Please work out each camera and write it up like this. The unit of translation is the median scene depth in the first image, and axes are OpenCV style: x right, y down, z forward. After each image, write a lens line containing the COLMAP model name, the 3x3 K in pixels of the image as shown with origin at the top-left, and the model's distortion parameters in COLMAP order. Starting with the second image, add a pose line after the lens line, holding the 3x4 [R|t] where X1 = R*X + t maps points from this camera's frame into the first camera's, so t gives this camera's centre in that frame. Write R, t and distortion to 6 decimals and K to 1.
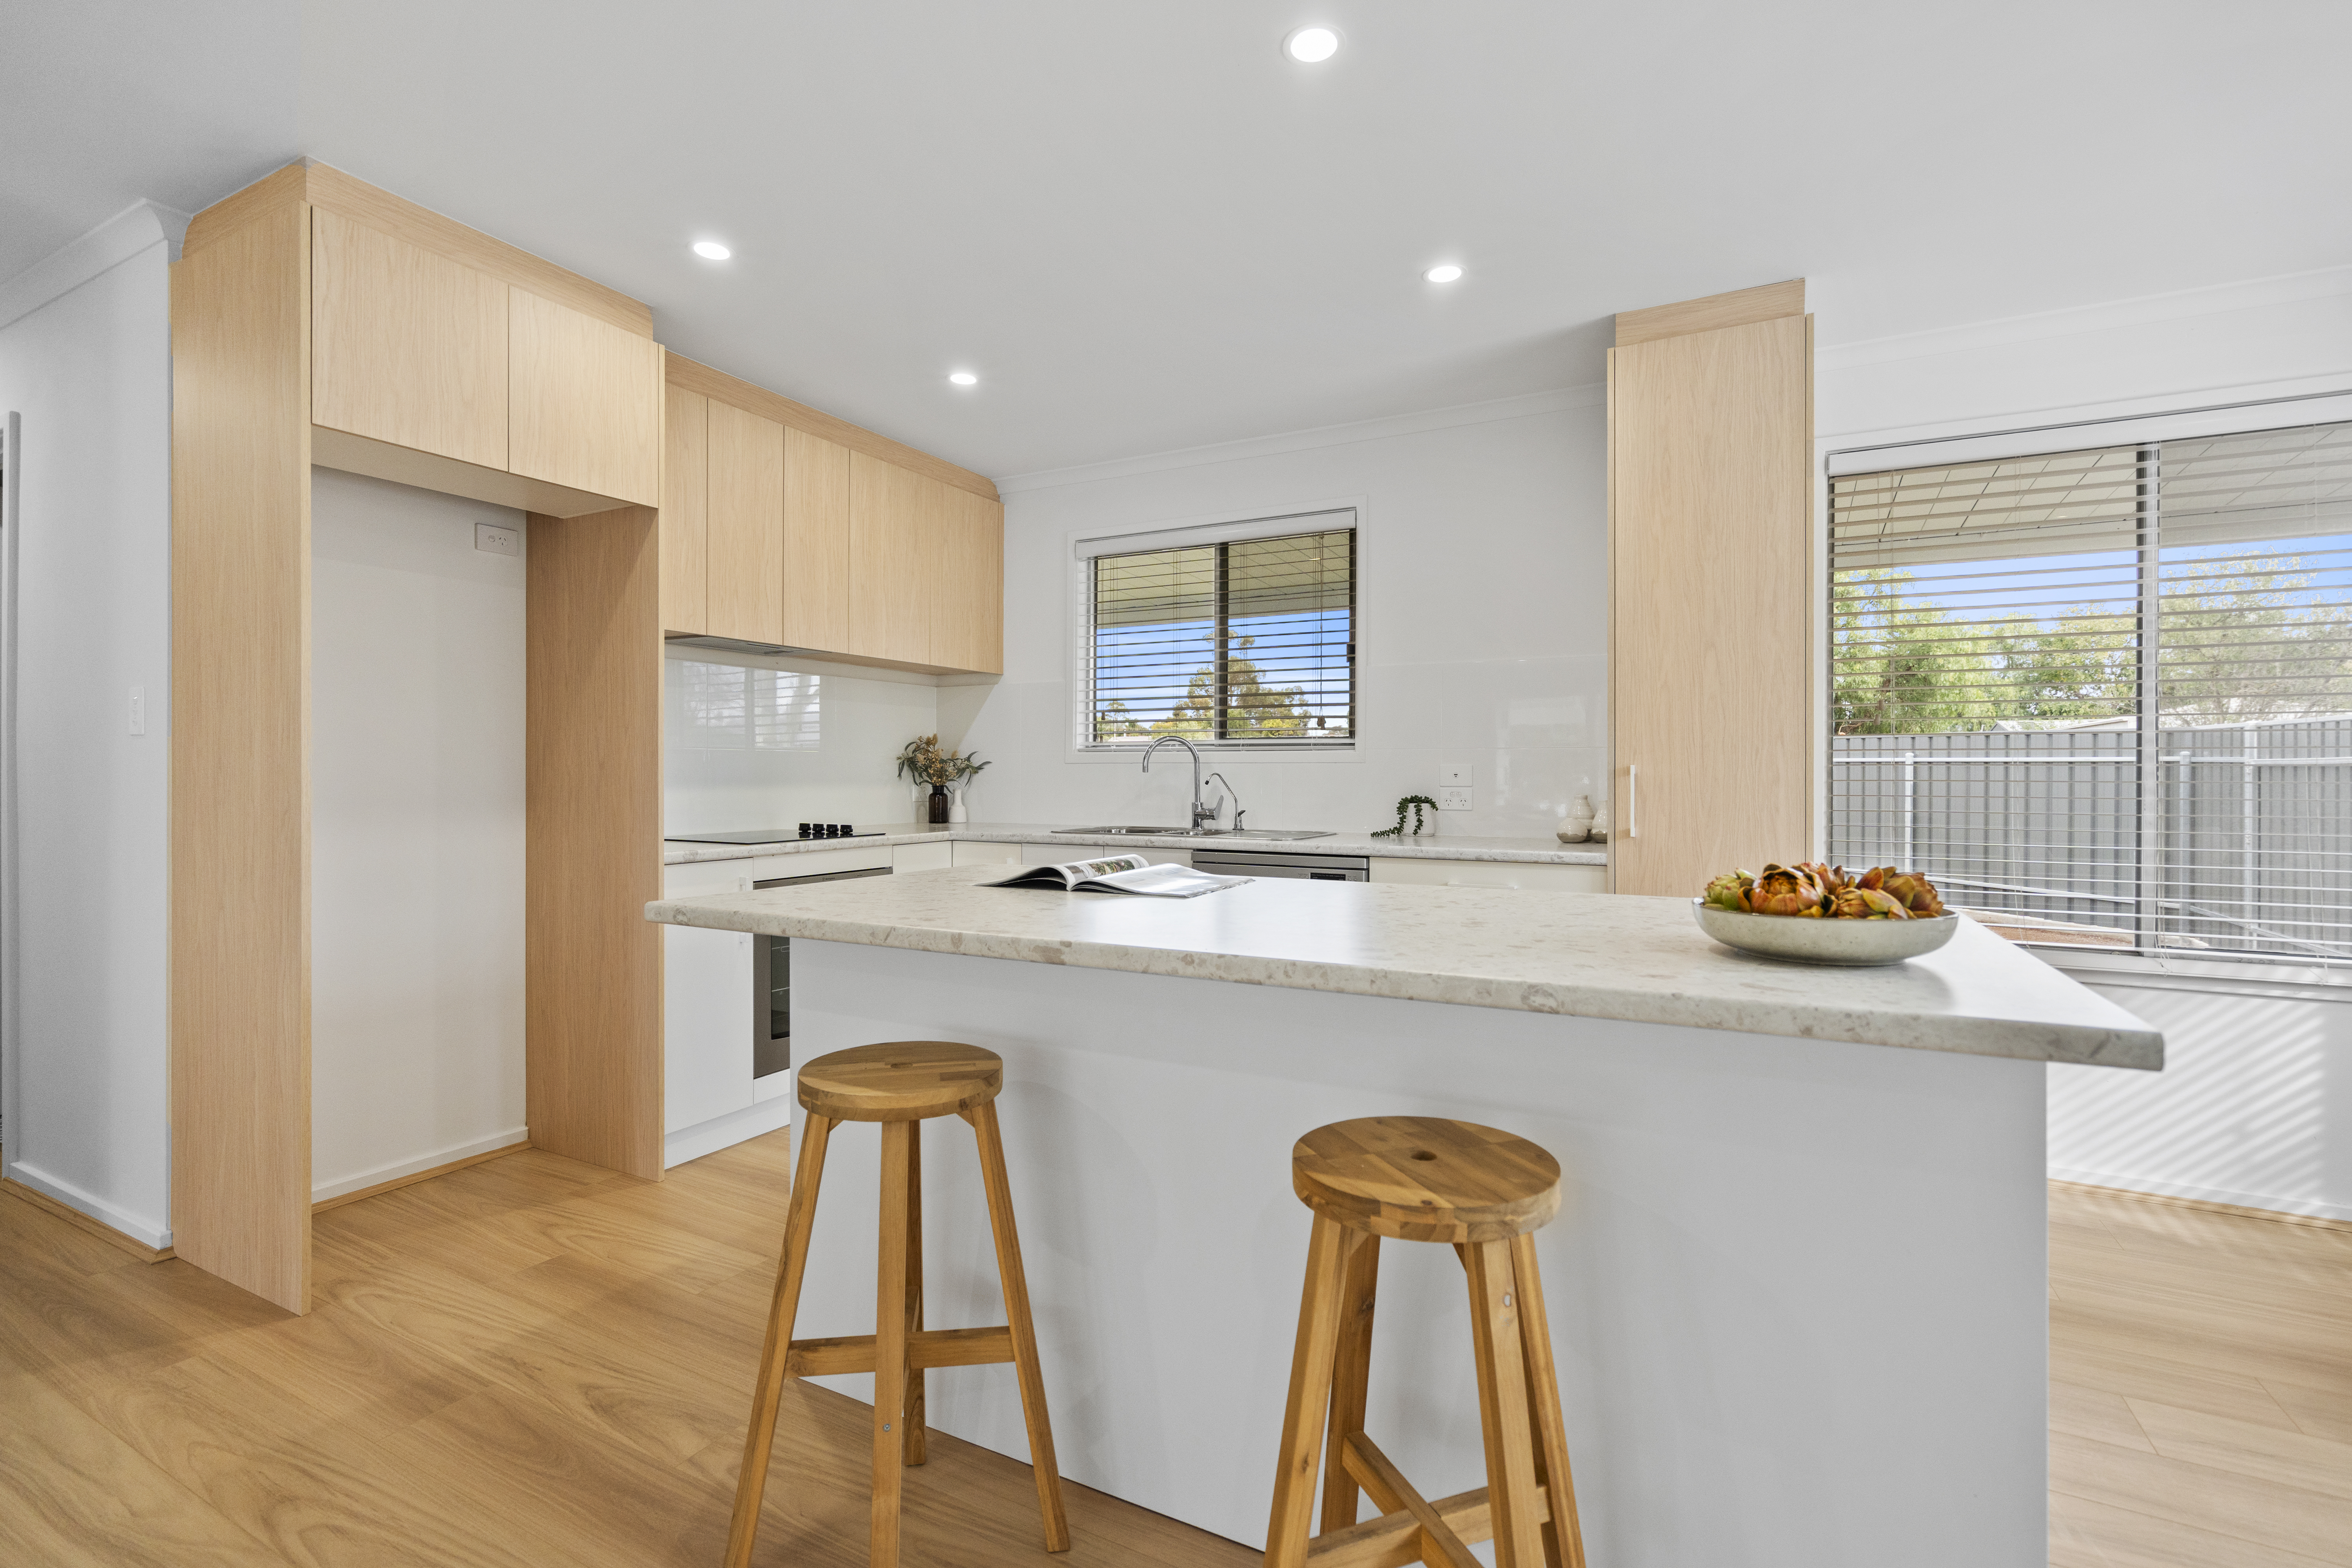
lens RADIAL K [[1070.7, 0, 1175.7], [0, 1070.7, 776.8], [0, 0, 1]] dist [-0.009240, 0.000831]
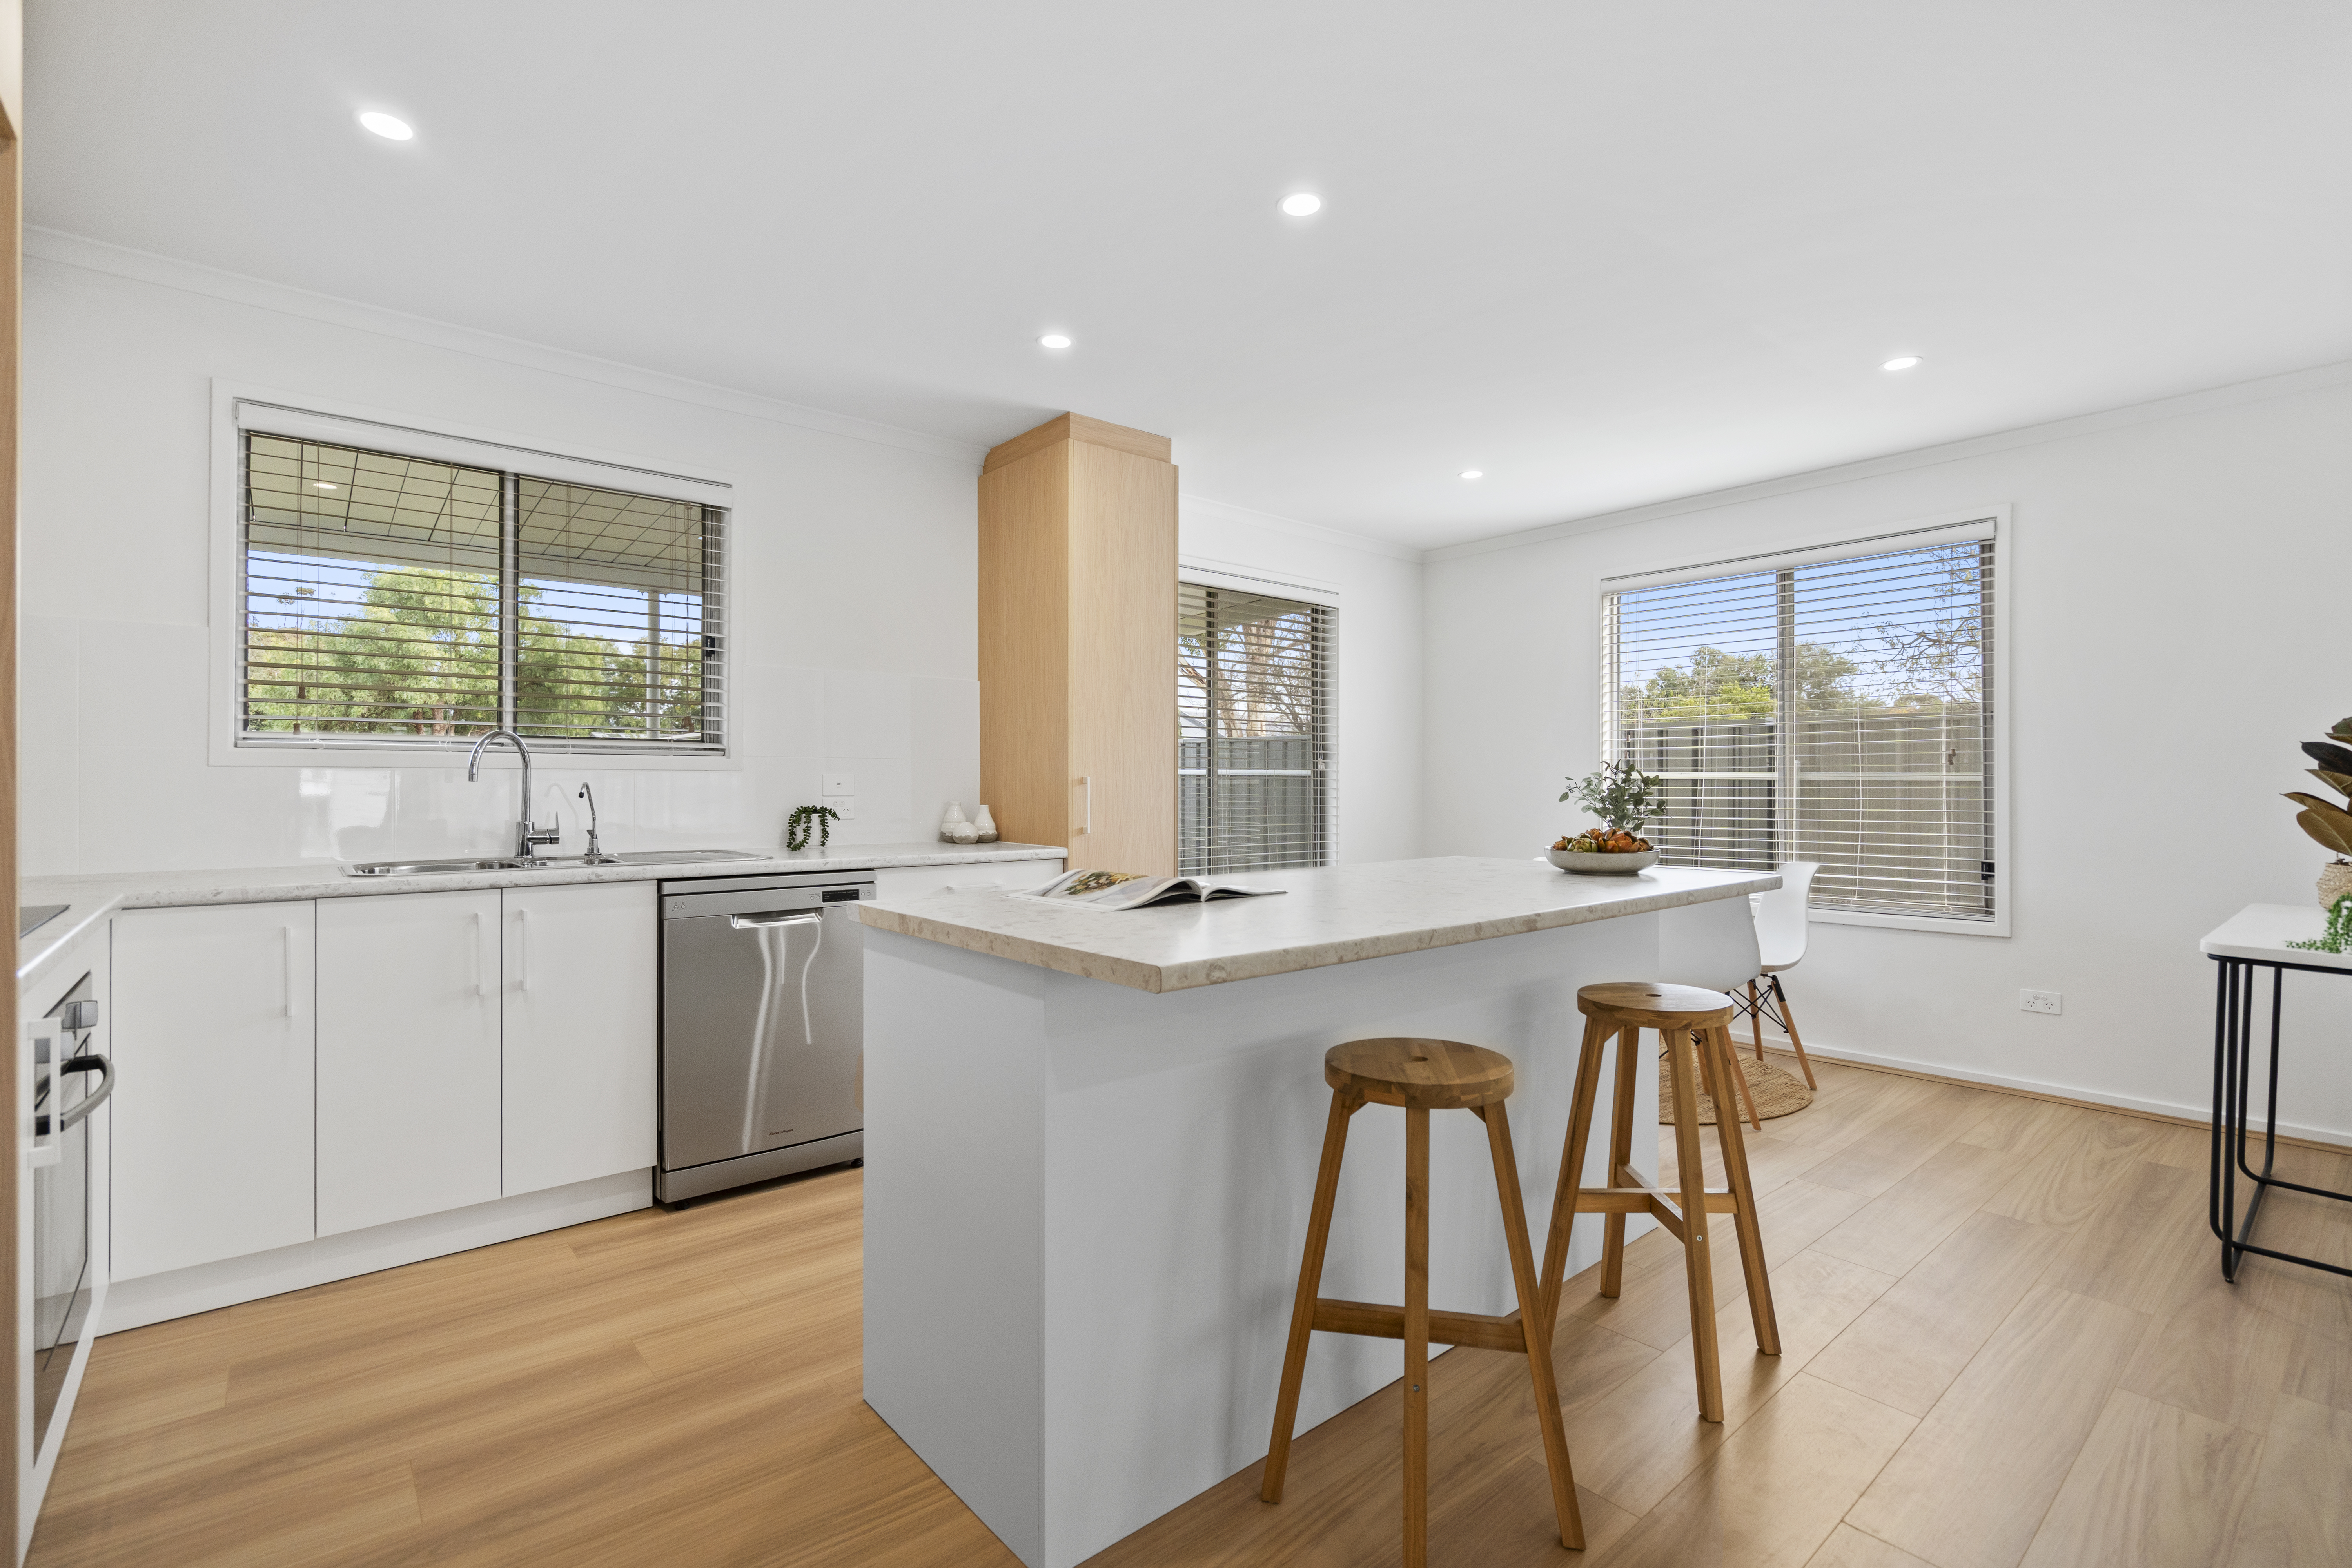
lens RADIAL K [[1070.7, 0, 1192.3], [0, 1070.7, 790.3], [0, 0, 1]] dist [-0.009240, 0.000831]
pose [[0.354006, -0.009412, 0.935196, -0.526532], [0.000616, 0.999951, 0.009831, -0.005348], [-0.935243, -0.002904, 0.353995, 0.320366]]
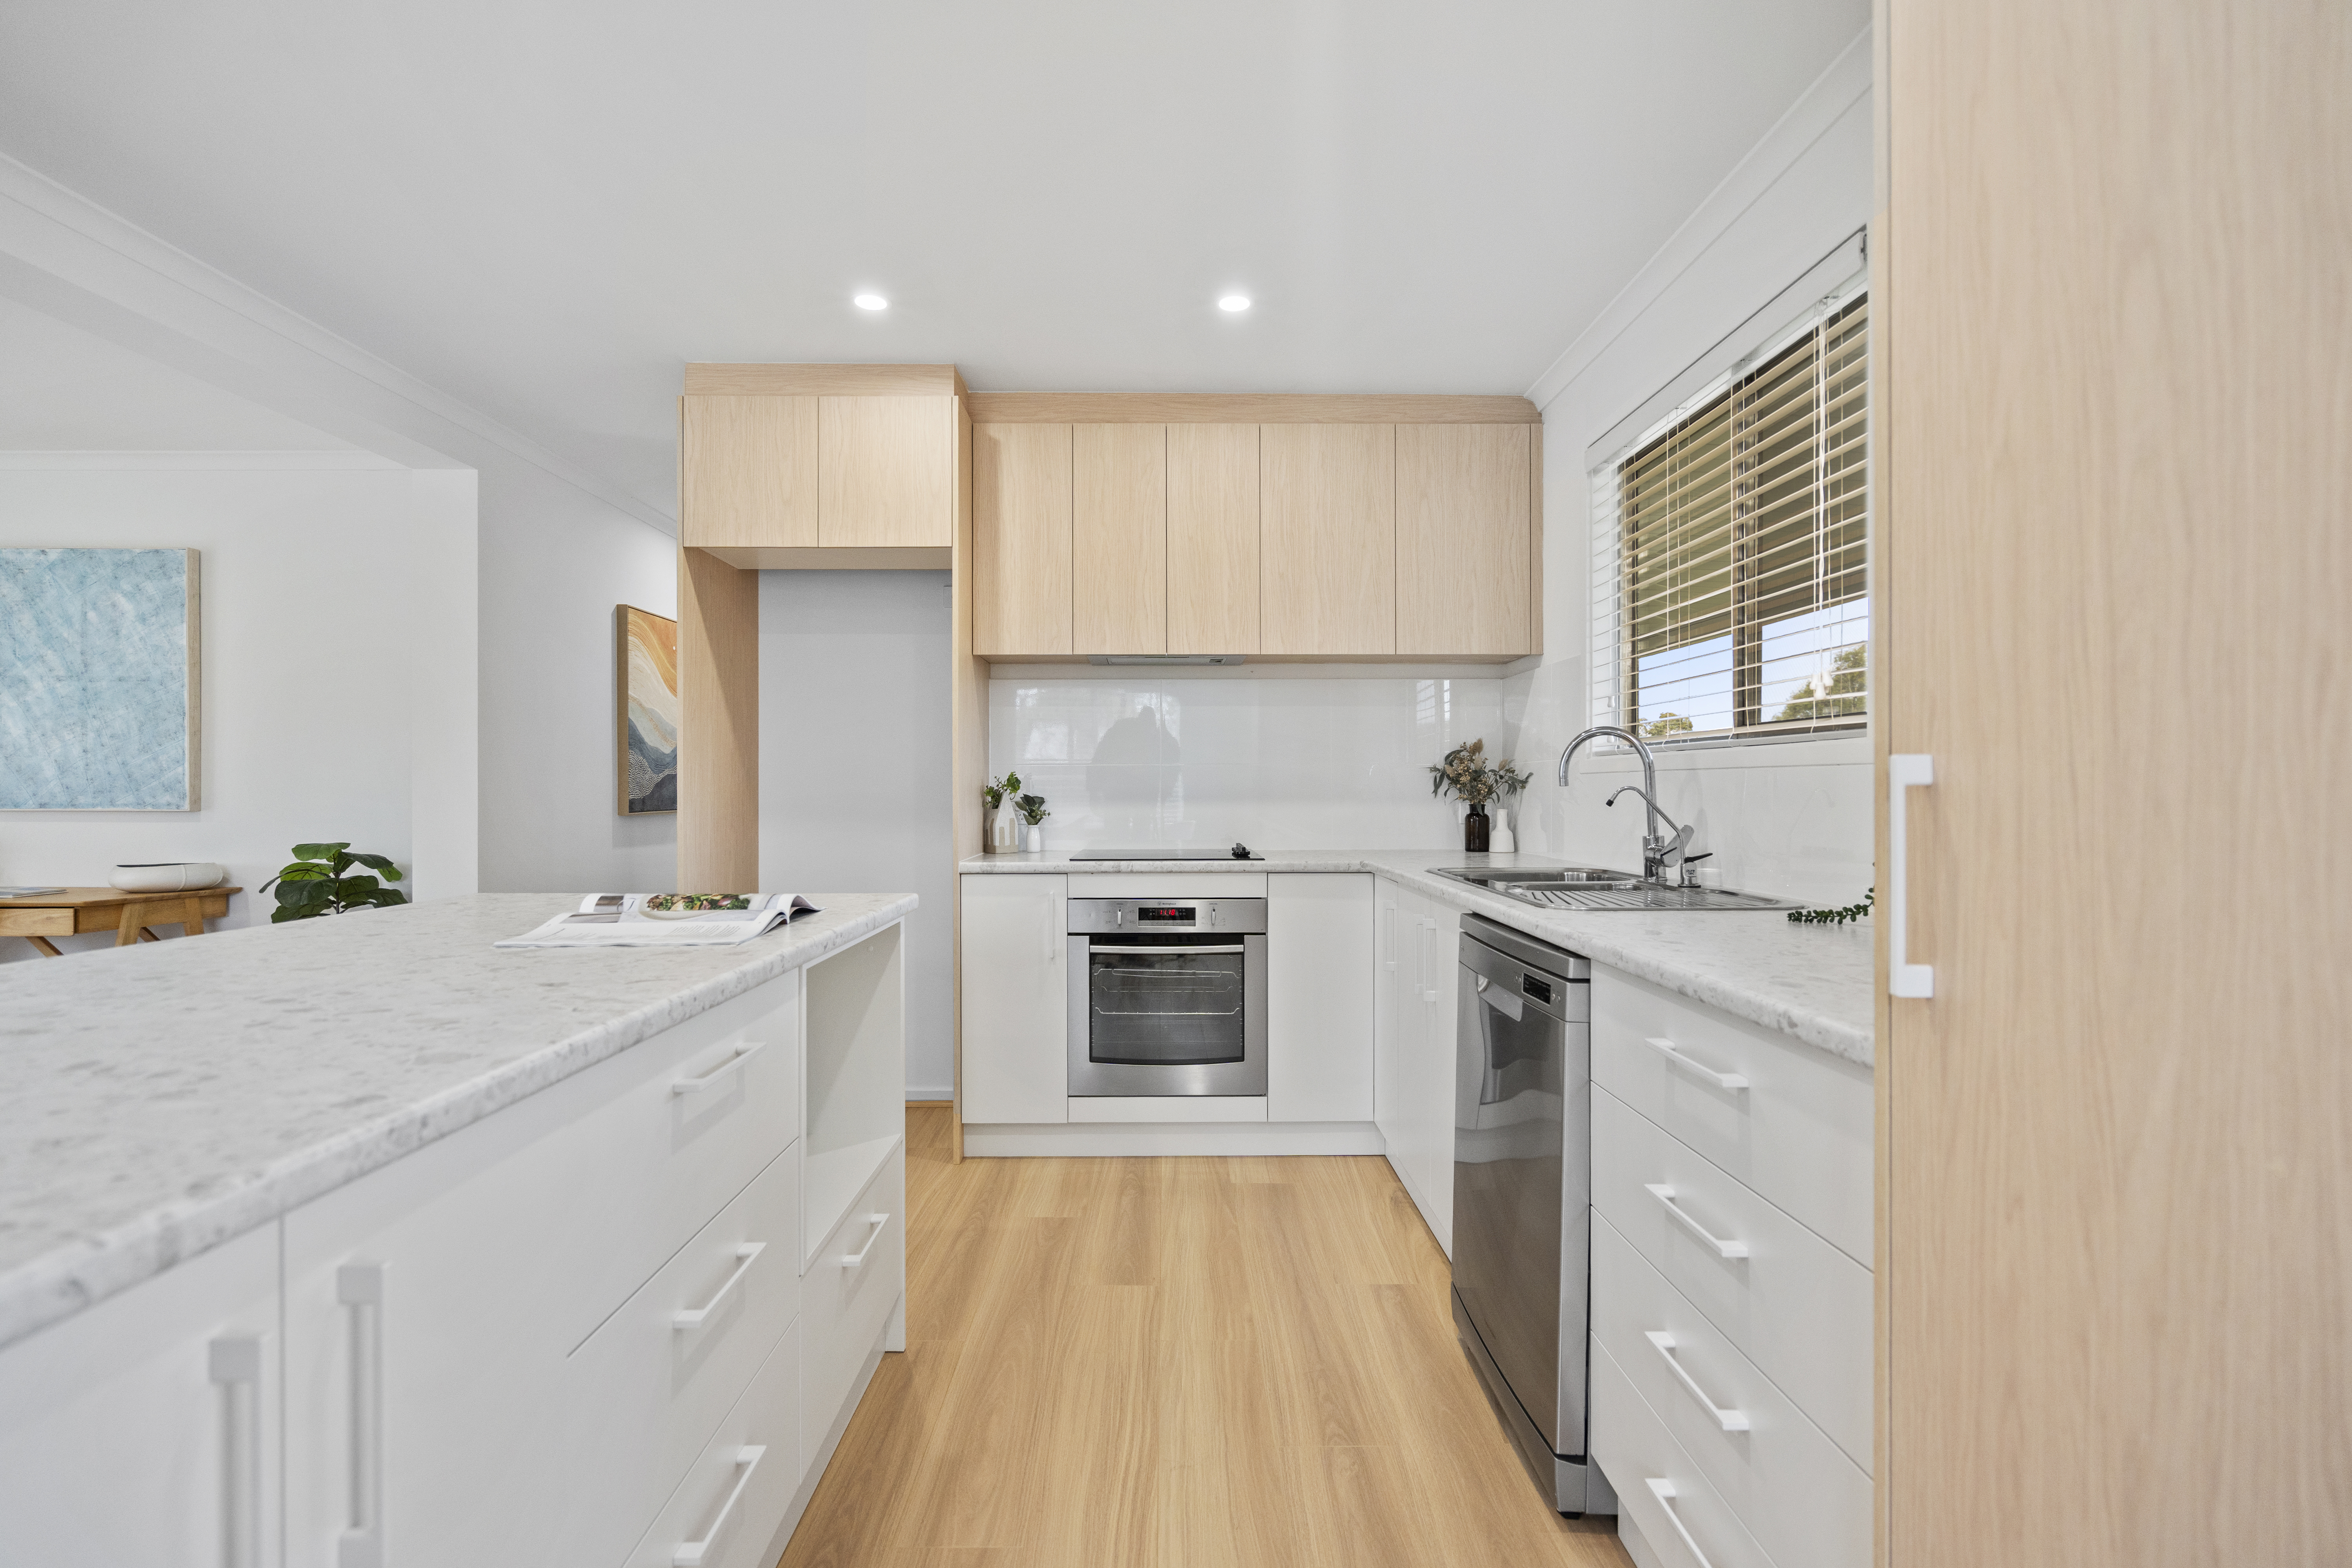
lens RADIAL K [[1070.7, 0, 1173.2], [0, 1070.7, 788.7], [0, 0, 1]] dist [-0.009240, 0.000831]
pose [[0.478033, -0.001948, -0.878340, 0.432661], [-0.001691, 0.999994, -0.003138, -0.000275], [0.878340, 0.002985, 0.478026, 0.500783]]
